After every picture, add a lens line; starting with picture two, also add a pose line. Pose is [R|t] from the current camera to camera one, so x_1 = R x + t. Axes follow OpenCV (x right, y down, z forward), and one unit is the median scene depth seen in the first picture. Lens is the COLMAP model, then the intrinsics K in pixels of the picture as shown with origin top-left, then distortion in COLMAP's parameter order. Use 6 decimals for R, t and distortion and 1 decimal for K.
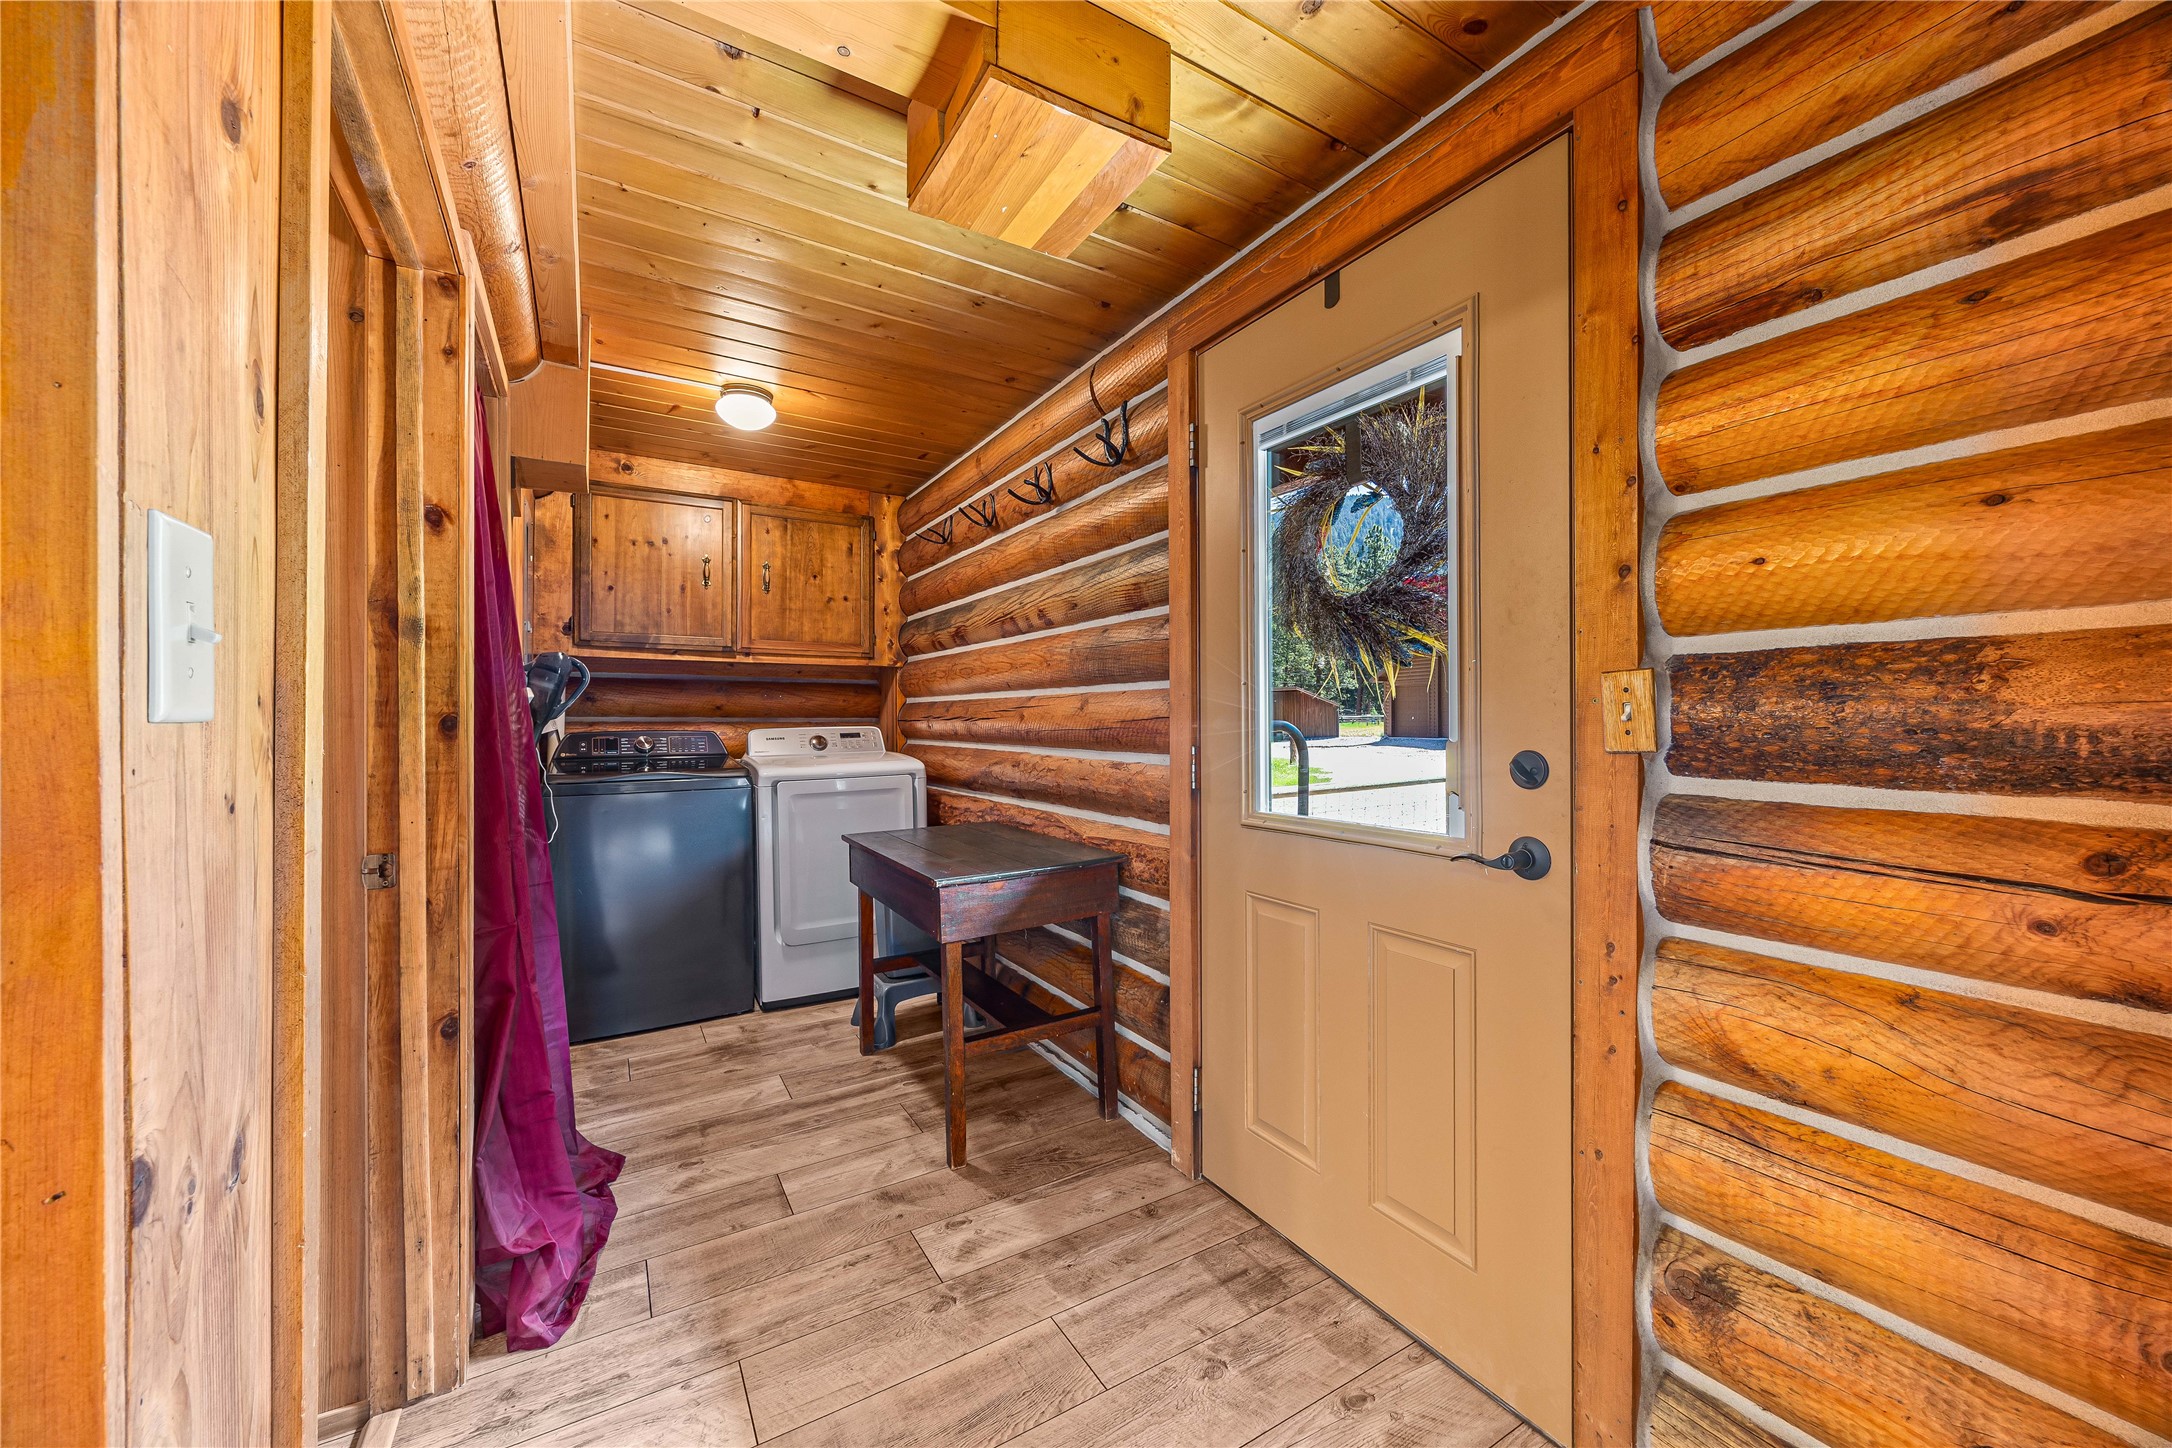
lens RADIAL K [[828.8, 0, 1085.7], [0, 828.8, 731.0], [0, 0, 1]] dist [-0.001082, -0.000098]
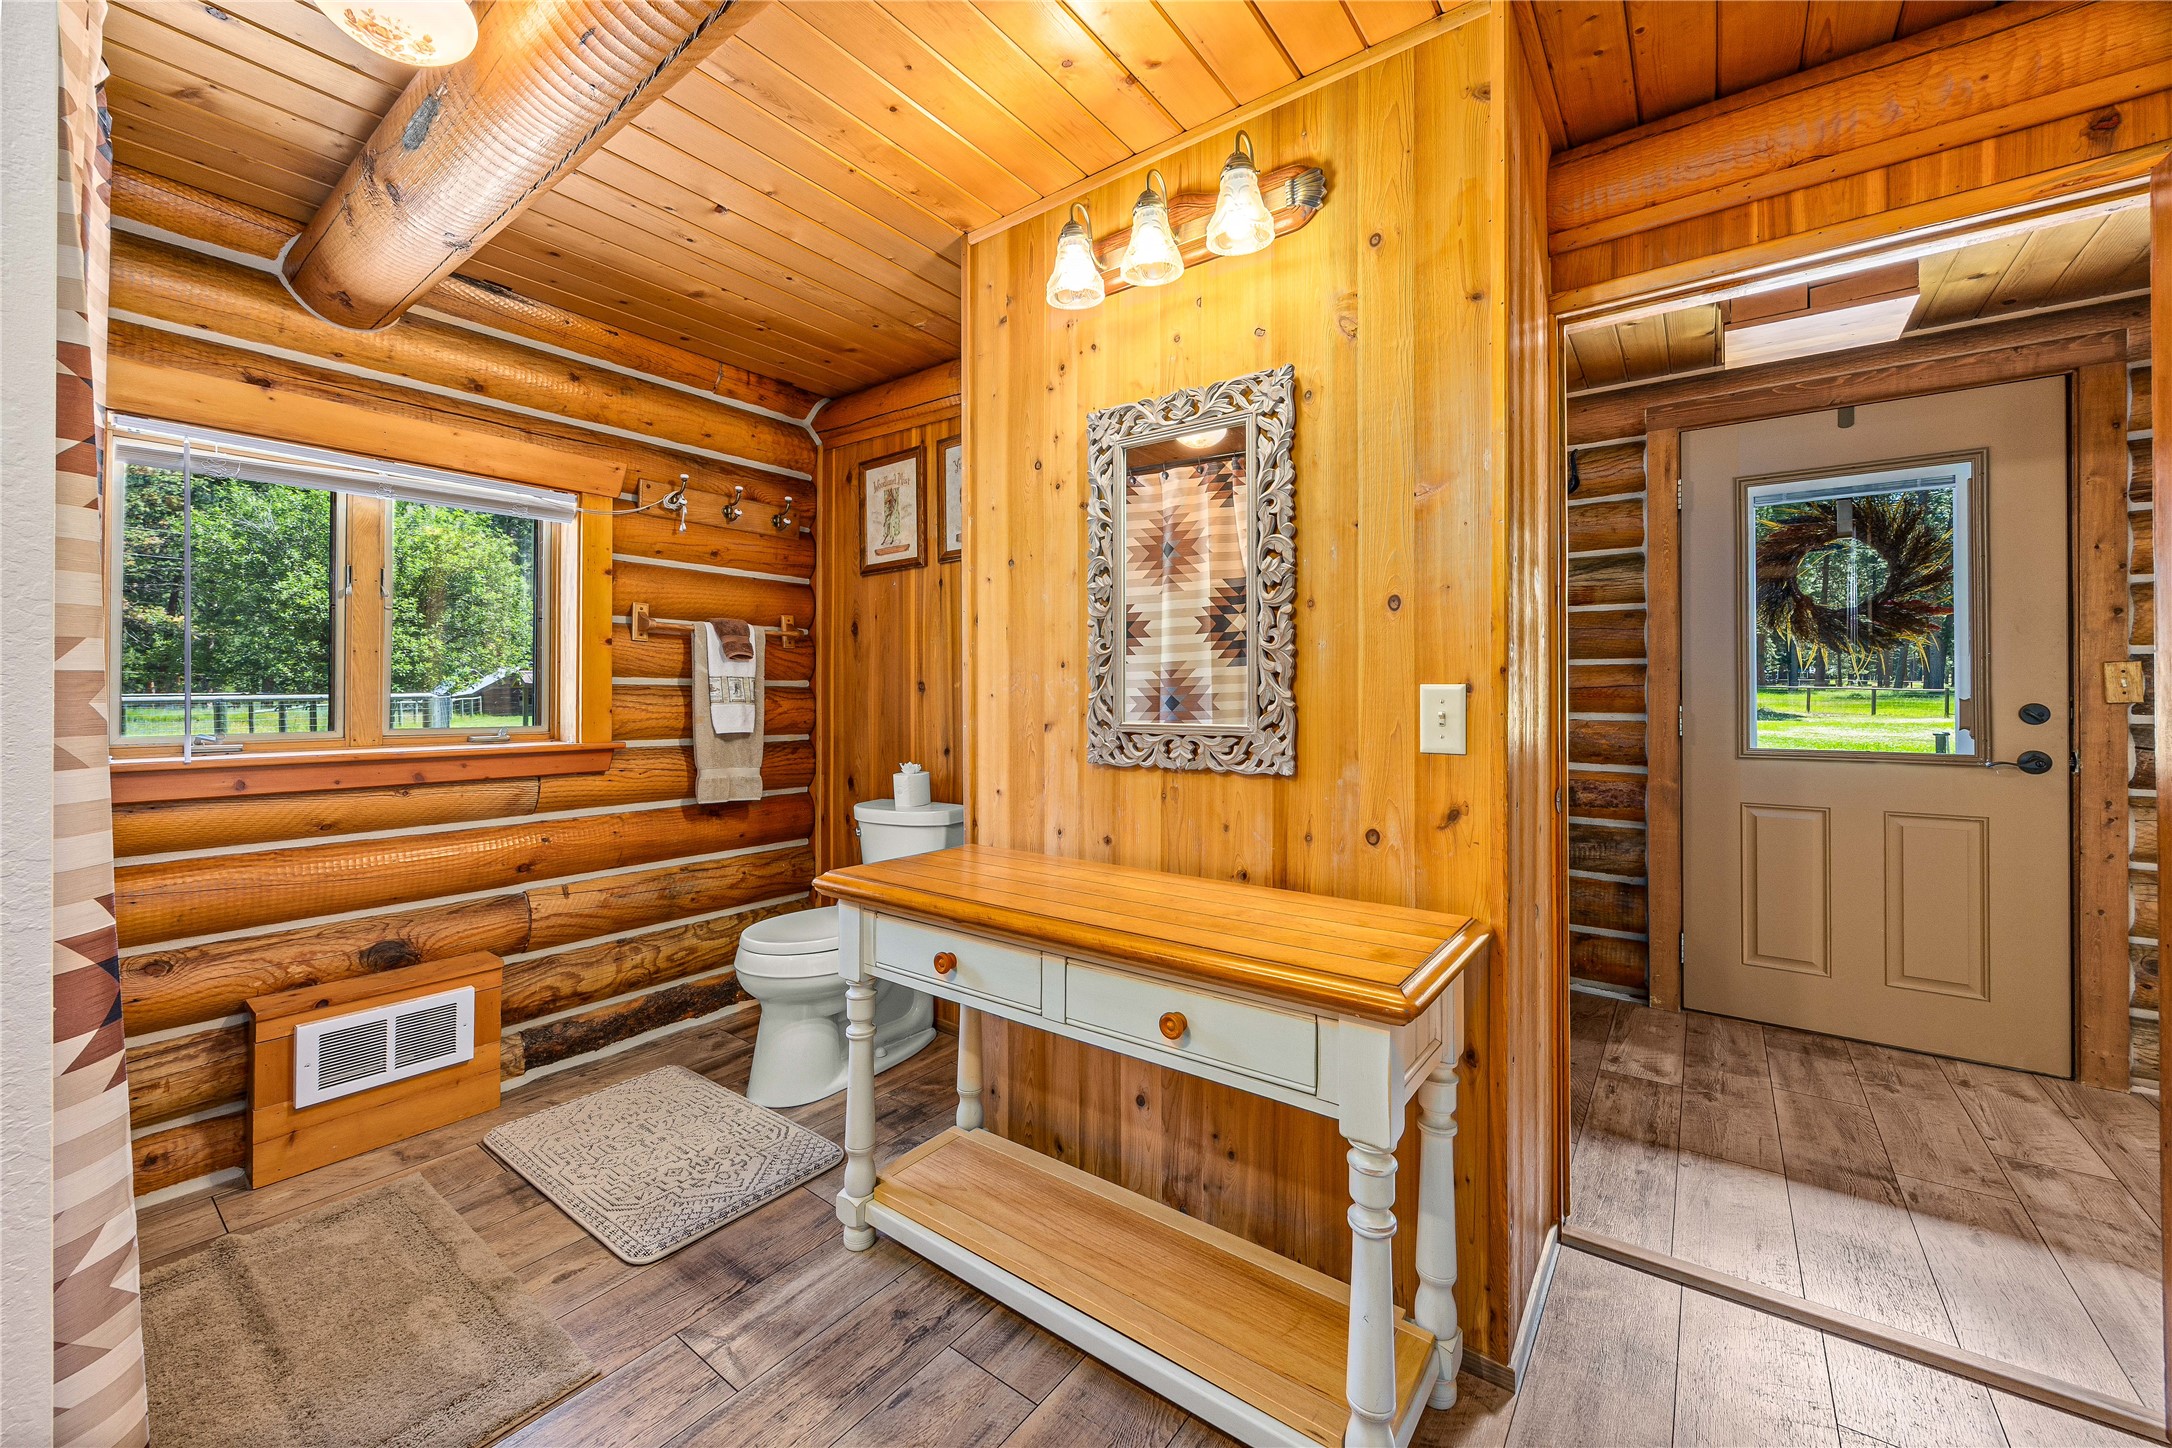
lens RADIAL K [[844.4, 0, 1075.9], [0, 844.4, 695.4], [0, 0, 1]] dist [-0.001844, -0.000524]
pose [[0.925043, 0.000291, 0.379862, -1.760982], [0.002553, 0.999972, -0.006985, 0.011215], [-0.379854, 0.007431, 0.925017, 0.070181]]
